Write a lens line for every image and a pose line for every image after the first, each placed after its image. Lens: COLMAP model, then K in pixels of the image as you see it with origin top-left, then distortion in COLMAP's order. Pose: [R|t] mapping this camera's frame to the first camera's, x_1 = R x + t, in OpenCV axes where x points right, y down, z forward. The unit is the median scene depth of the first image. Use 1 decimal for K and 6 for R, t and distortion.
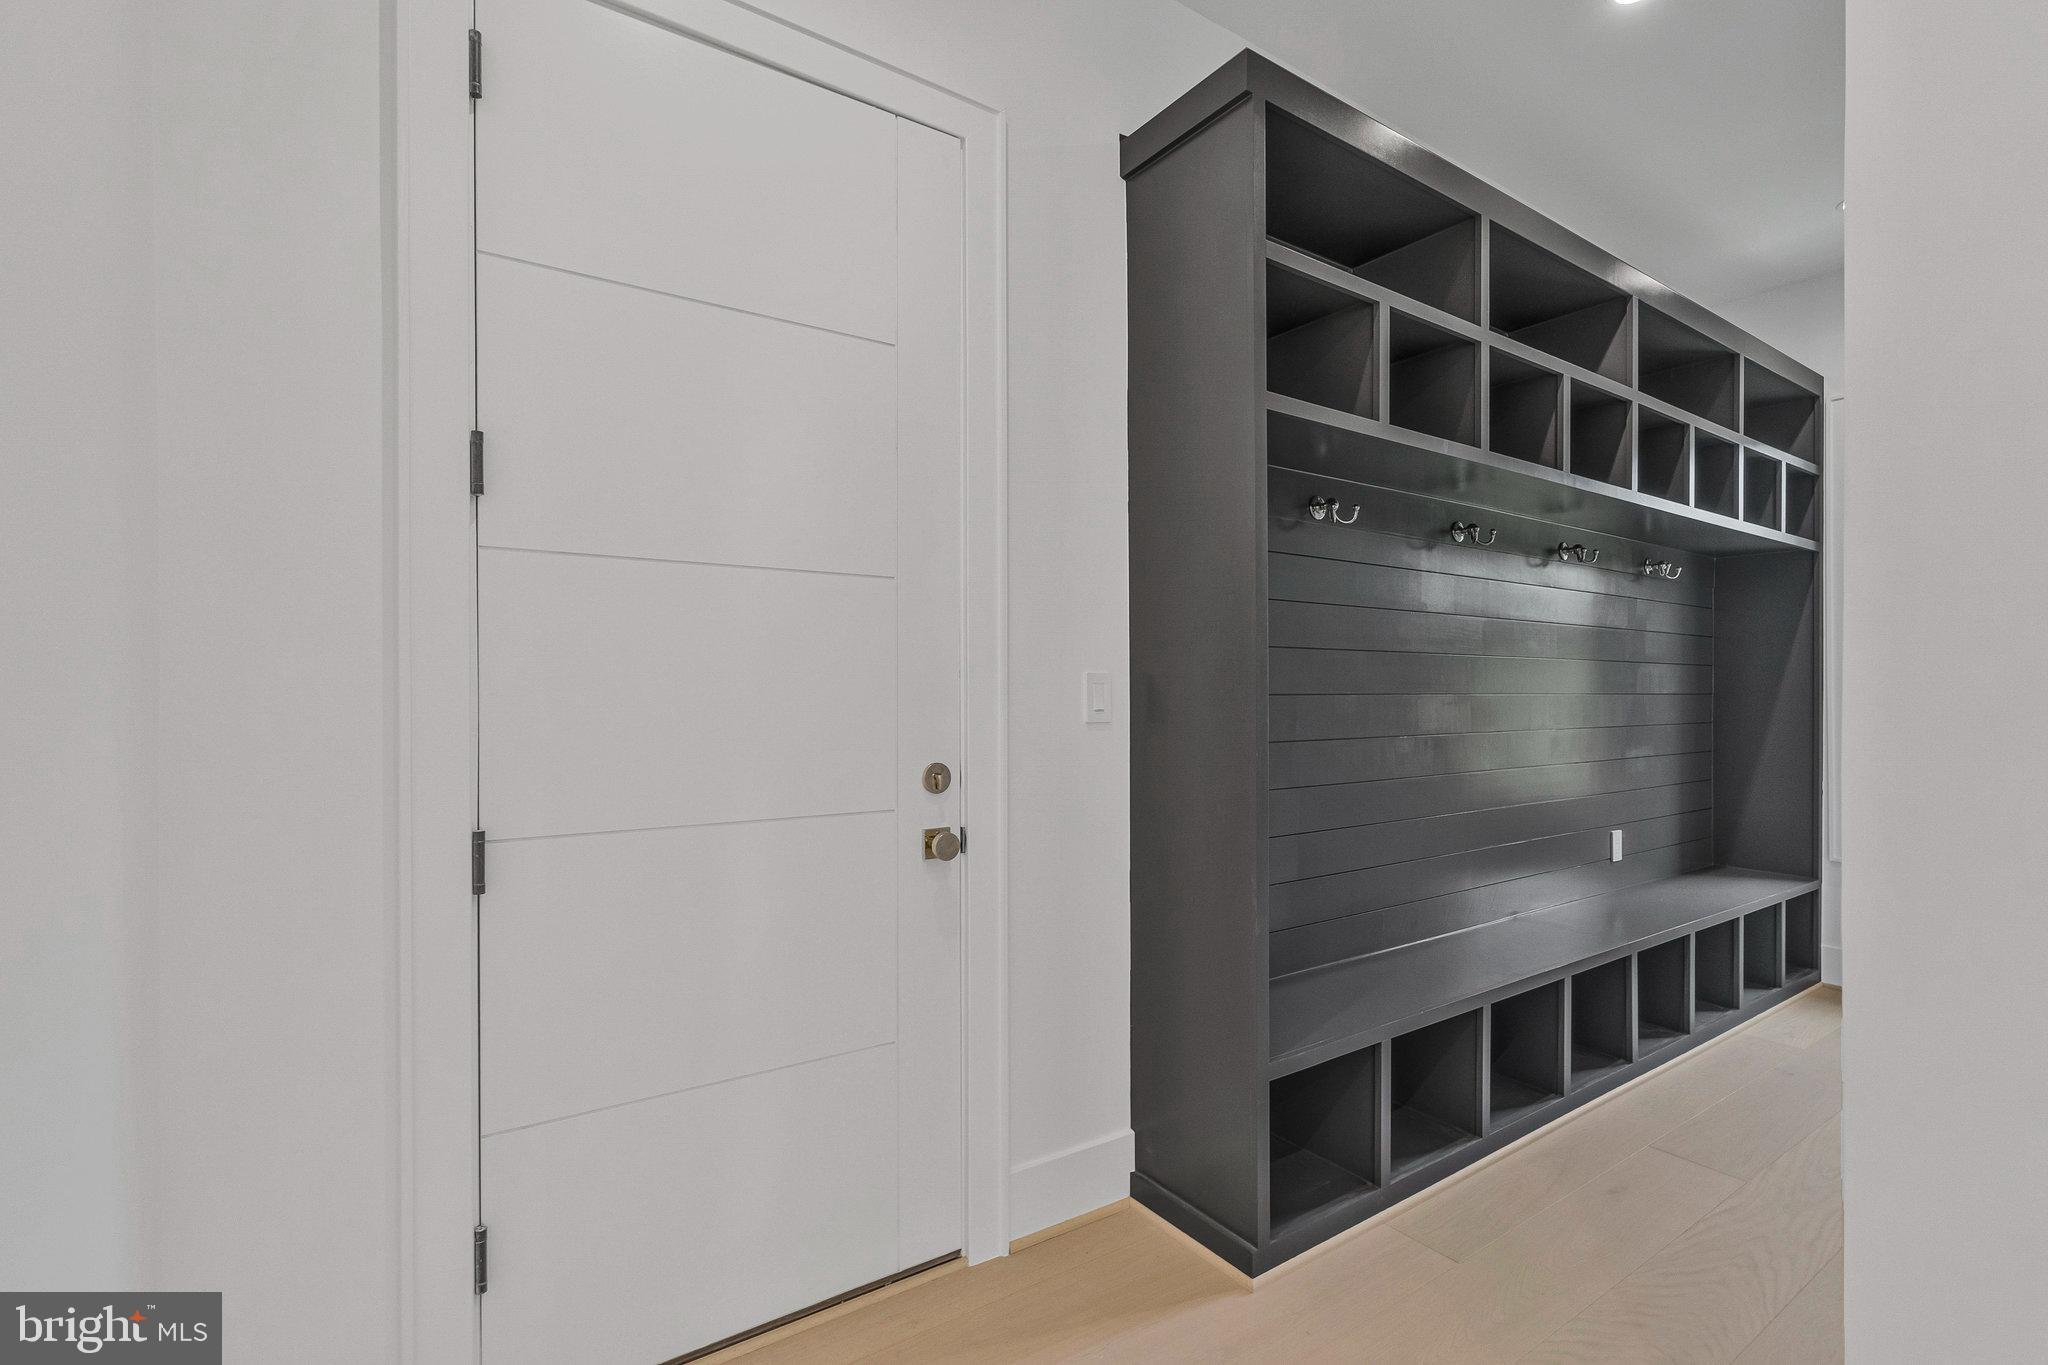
lens RADIAL K [[951.6, 0, 1015.5], [0, 951.6, 688.8], [0, 0, 1]] dist [0.002740, 0.000485]
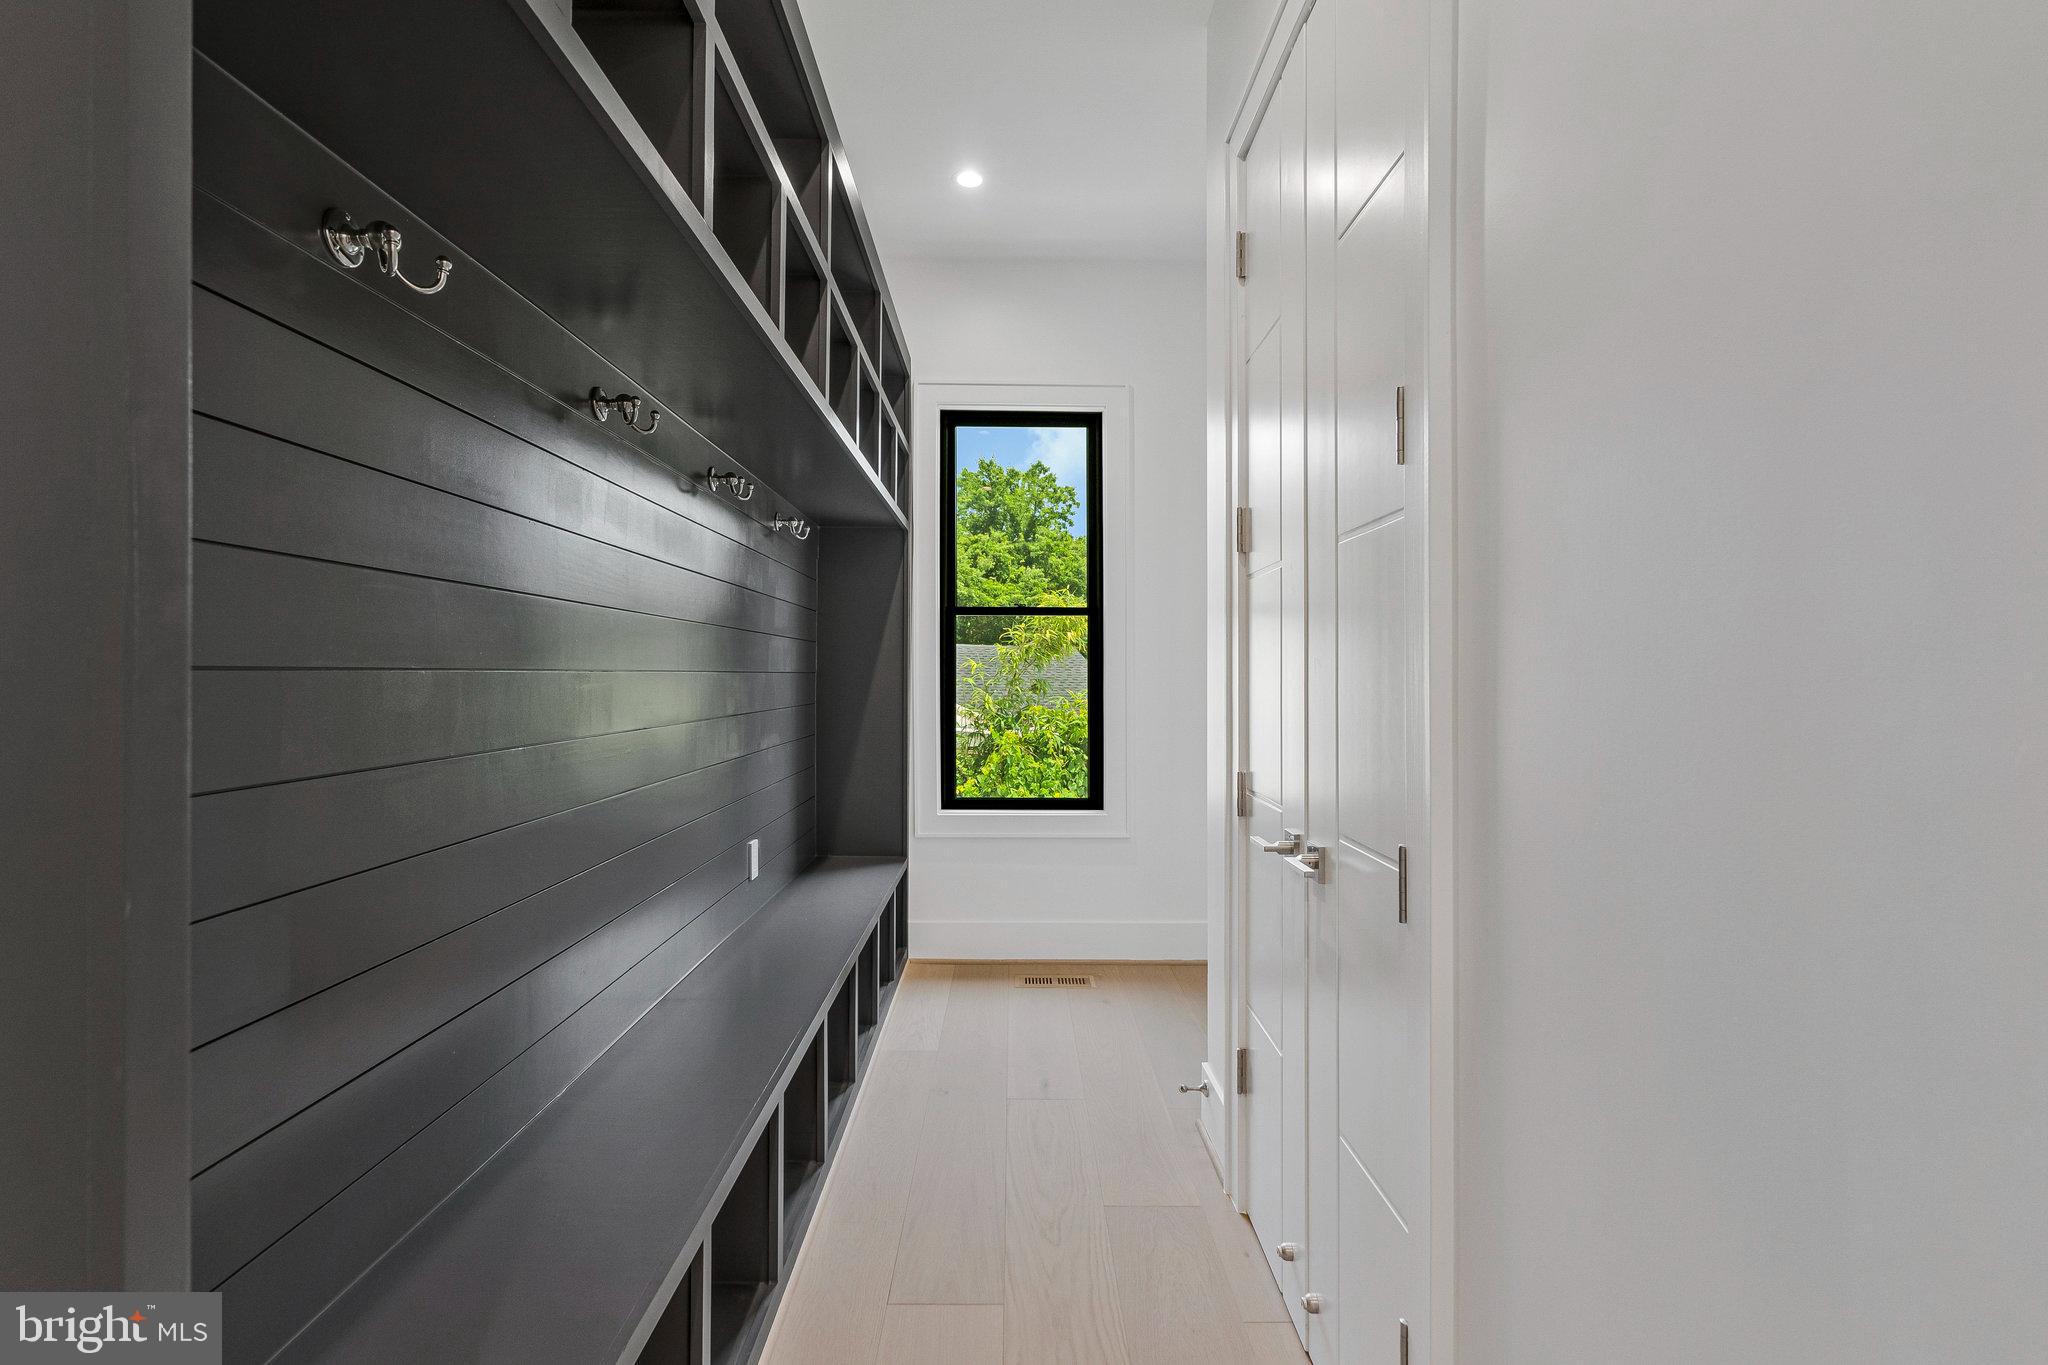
lens RADIAL K [[941.6, 0, 1028.8], [0, 941.6, 667.4], [0, 0, 1]] dist [-0.001102, 0.000139]
pose [[0.558609, 0.008350, 0.829389, 0.095163], [-0.007337, 0.999960, -0.005125, 0.004115], [-0.829399, -0.003222, 0.558648, 0.346629]]
